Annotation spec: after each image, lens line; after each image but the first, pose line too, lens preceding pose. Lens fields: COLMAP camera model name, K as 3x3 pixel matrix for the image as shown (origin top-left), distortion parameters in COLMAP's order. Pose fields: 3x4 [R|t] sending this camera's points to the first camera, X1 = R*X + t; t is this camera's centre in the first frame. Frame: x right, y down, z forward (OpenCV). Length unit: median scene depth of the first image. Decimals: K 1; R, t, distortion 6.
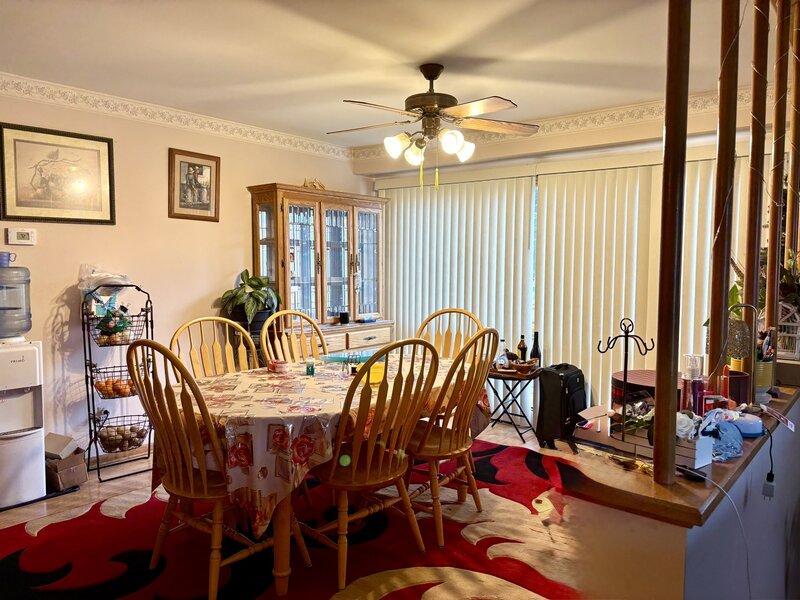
lens RADIAL K [[598.2, 0, 401.7], [0, 598.2, 314.9], [0, 0, 1]] dist [0.006461, 0.003453]
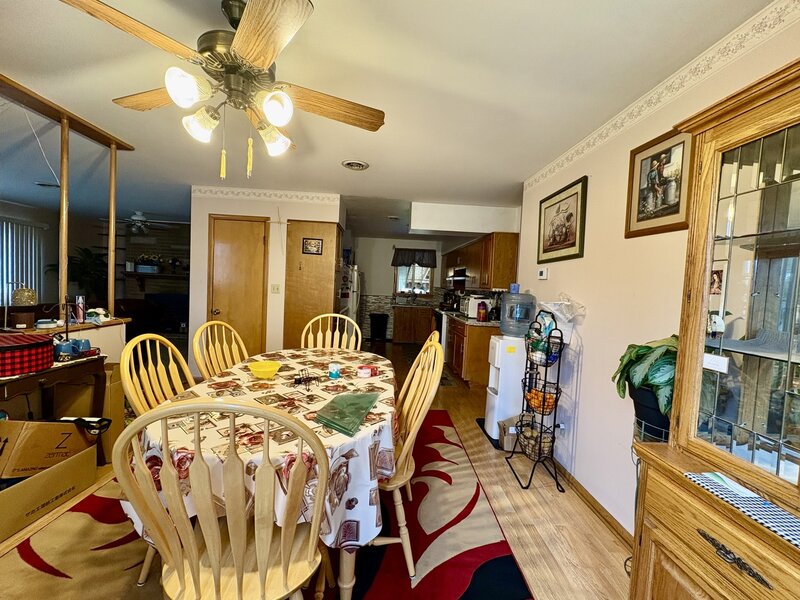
lens RADIAL K [[320.7, 0, 400.0], [0, 320.7, 300.0], [0, 0, 1]] dist [0.000353, 0.000021]
pose [[-0.725340, -0.008940, -0.688333, 0.128839], [-0.109264, 0.988735, 0.102297, -0.091183], [0.679664, 0.149410, -0.718146, 1.114263]]
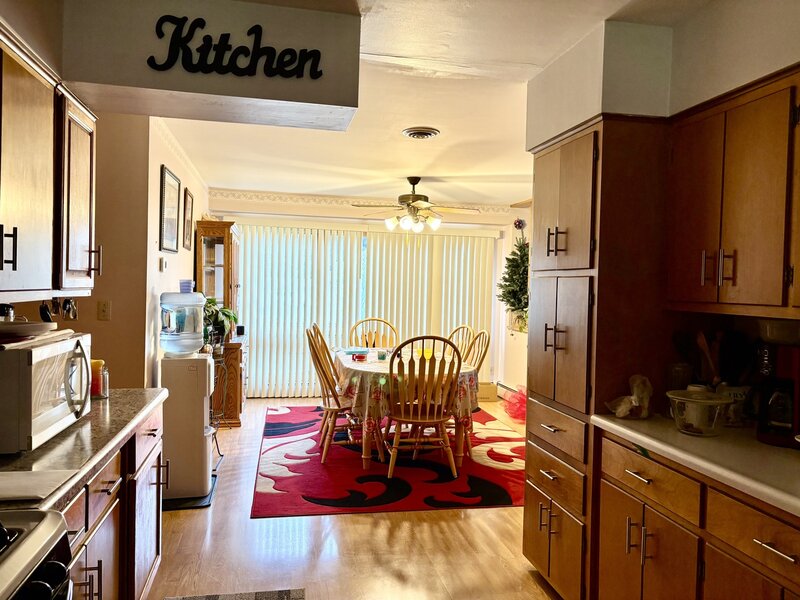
lens RADIAL K [[598.2, 0, 401.7], [0, 598.2, 314.9], [0, 0, 1]] dist [0.006461, 0.003453]
pose [[0.633670, -0.023808, 0.773237, -1.017851], [0.041435, 0.999136, -0.003193, -0.011373], [-0.772493, 0.034063, 0.634109, -0.051461]]
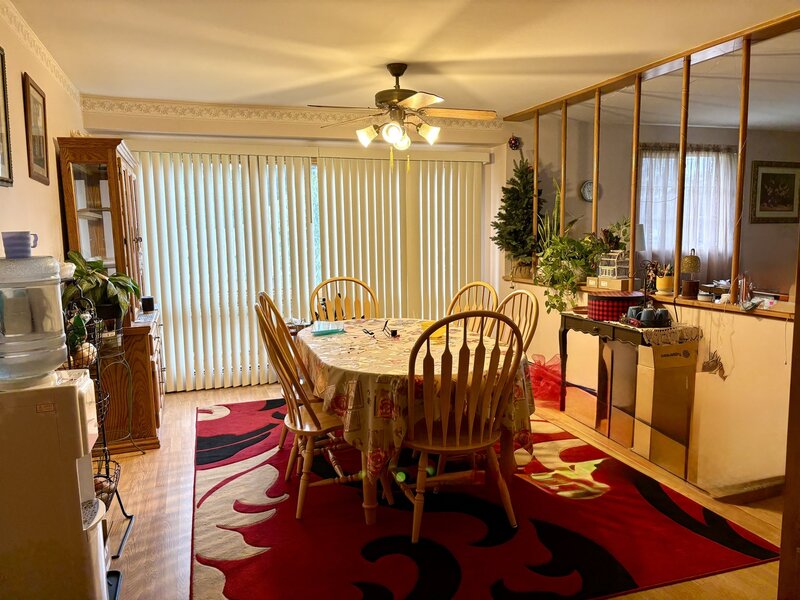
lens RADIAL K [[598.2, 0, 401.7], [0, 598.2, 314.9], [0, 0, 1]] dist [0.006461, 0.003453]
pose [[0.527754, -0.128655, 0.839598, -0.757516], [0.088476, 0.991412, 0.096304, -0.036683], [-0.844777, 0.023460, 0.534604, 0.286174]]
